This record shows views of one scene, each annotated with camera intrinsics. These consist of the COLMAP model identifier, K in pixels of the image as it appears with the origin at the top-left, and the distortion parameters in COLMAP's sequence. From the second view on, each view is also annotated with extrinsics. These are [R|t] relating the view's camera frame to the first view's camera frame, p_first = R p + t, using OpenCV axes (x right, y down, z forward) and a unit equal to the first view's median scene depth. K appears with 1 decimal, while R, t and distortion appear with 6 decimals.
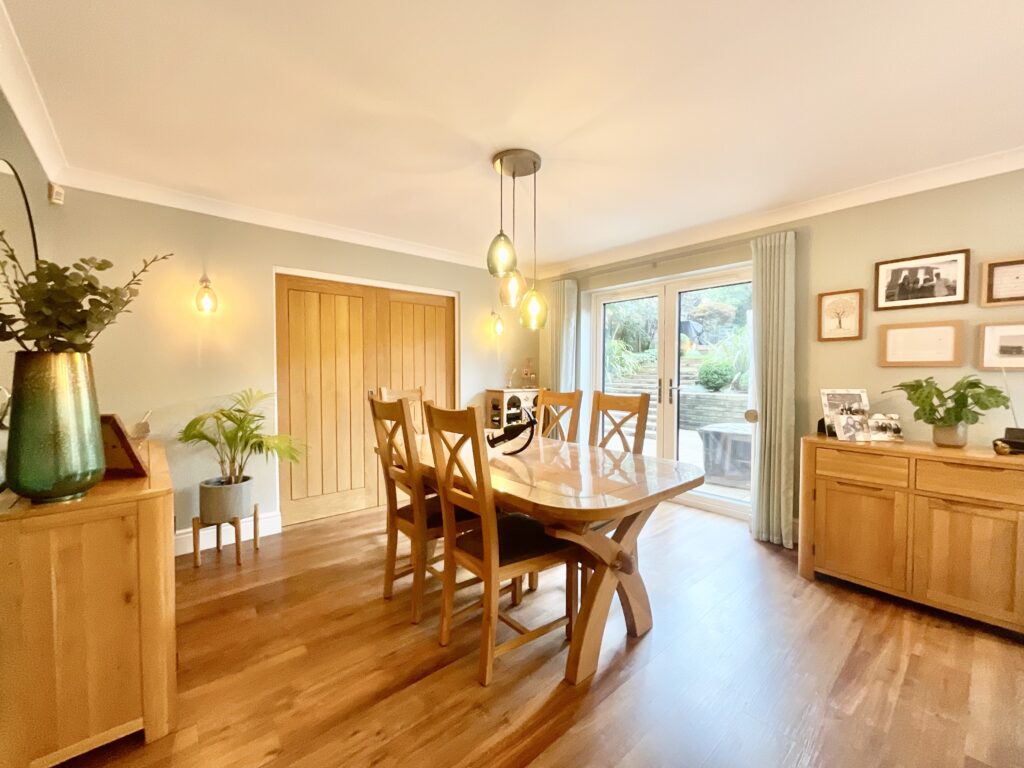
lens RADIAL K [[416.7, 0, 510.7], [0, 416.7, 384.6], [0, 0, 1]] dist [-0.002219, -0.000251]
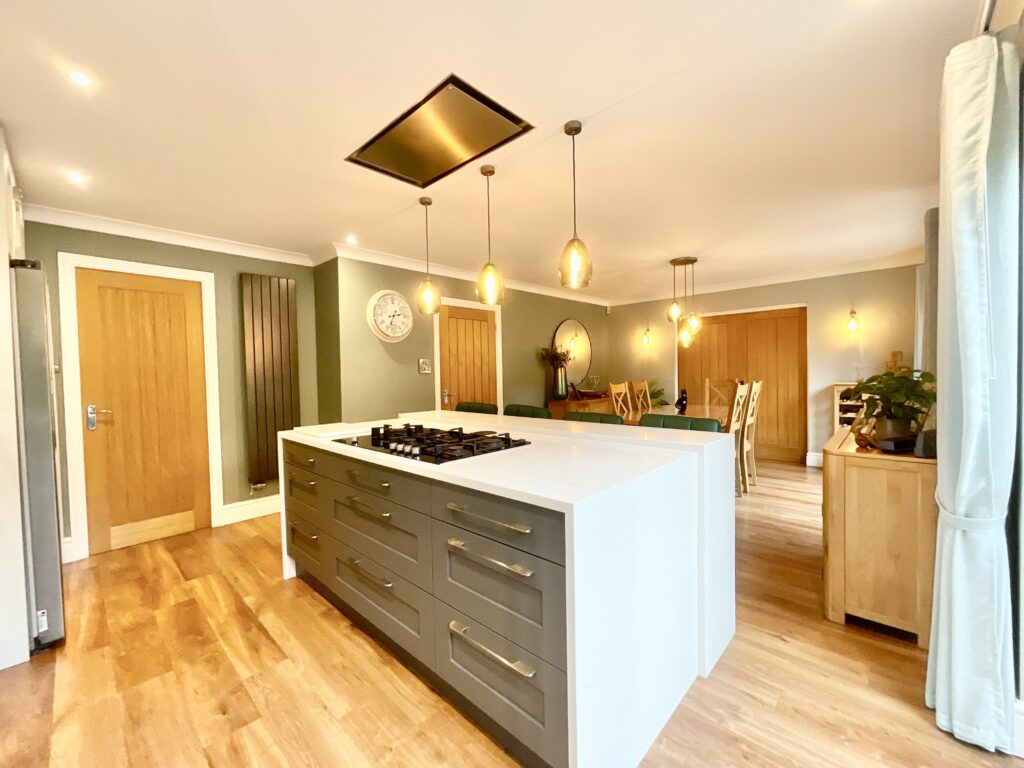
lens RADIAL K [[416.7, 0, 511.1], [0, 416.7, 382.4], [0, 0, 1]] dist [-0.002219, -0.000251]
pose [[0.105905, 0.022193, -0.994129, 1.613307], [-0.011060, 0.999715, 0.021140, -0.003819], [0.994315, 0.008756, 0.106121, 0.008993]]
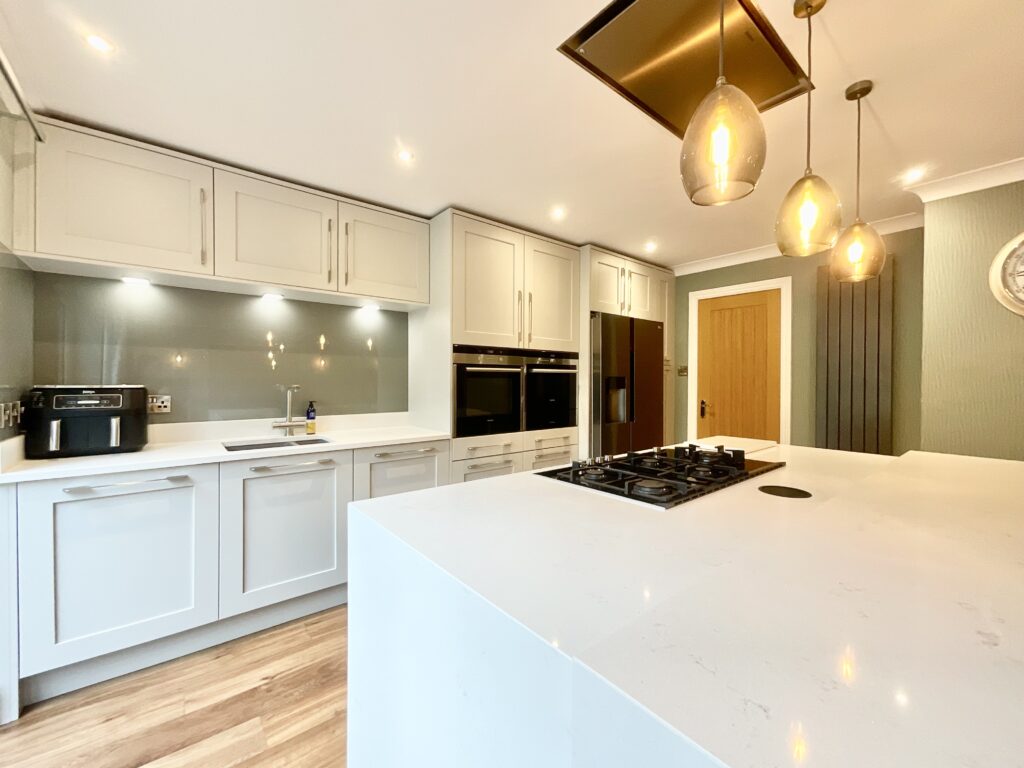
lens RADIAL K [[415.1, 0, 509.3], [0, 415.1, 383.3], [0, 0, 1]] dist [-0.004501, -0.000385]
pose [[-0.999717, -0.005150, 0.023207, 1.049835], [-0.004264, 0.999266, 0.038072, -0.022555], [-0.023386, 0.037962, -0.999005, 0.534725]]
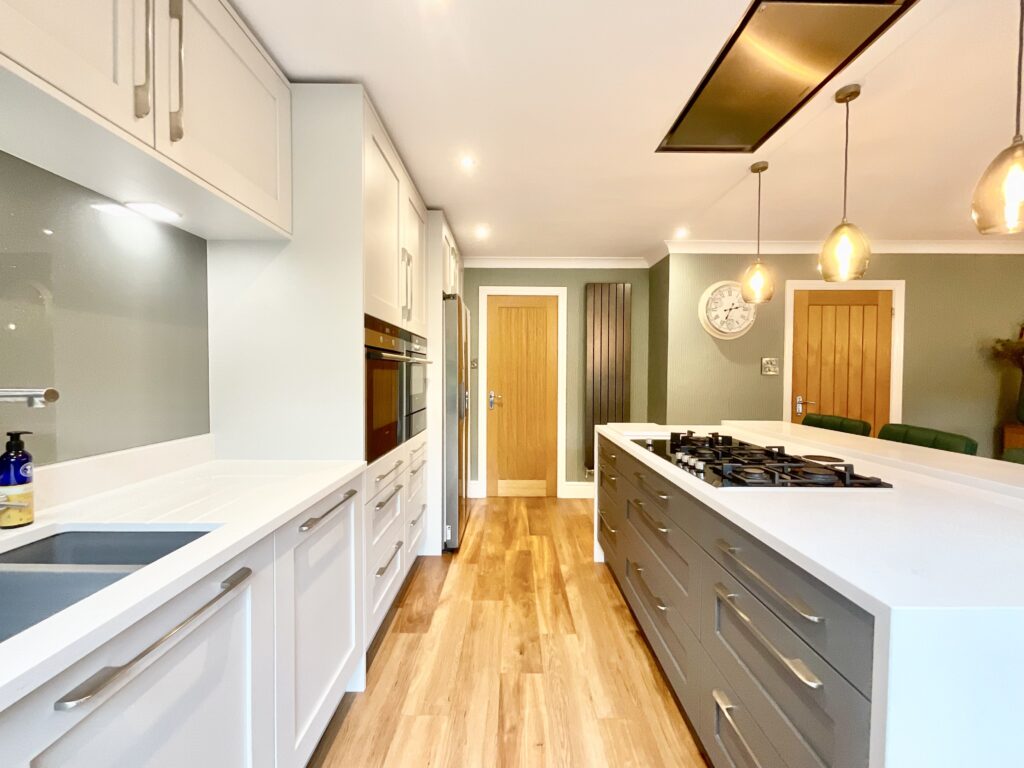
lens RADIAL K [[416.7, 0, 511.1], [0, 416.7, 383.4], [0, 0, 1]] dist [-0.002219, -0.000251]
pose [[-0.653360, 0.013977, -0.756918, 1.536299], [-0.028772, 0.998649, 0.043276, -0.008245], [0.756500, 0.050053, -0.652075, 0.097077]]
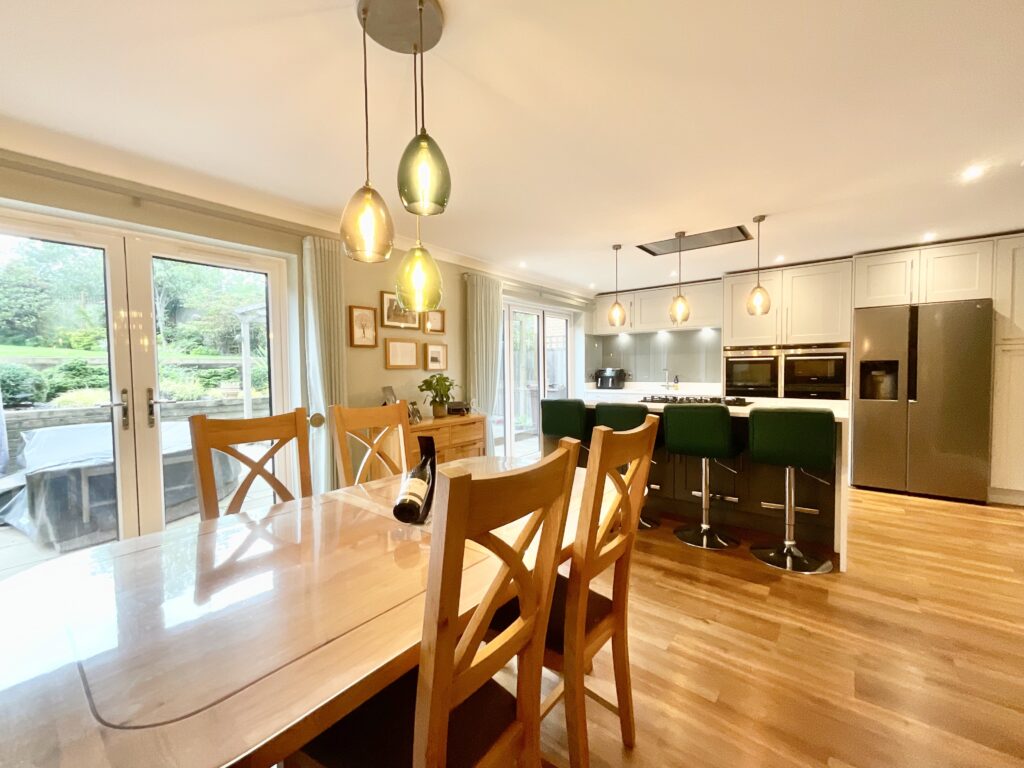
lens RADIAL K [[416.7, 0, 507.0], [0, 416.7, 378.2], [0, 0, 1]] dist [-0.002219, -0.000251]
pose [[-0.176782, -0.026380, 0.983896, -0.496071], [0.043700, 0.998445, 0.034622, -0.043696], [-0.983279, 0.049117, -0.175354, 0.855270]]
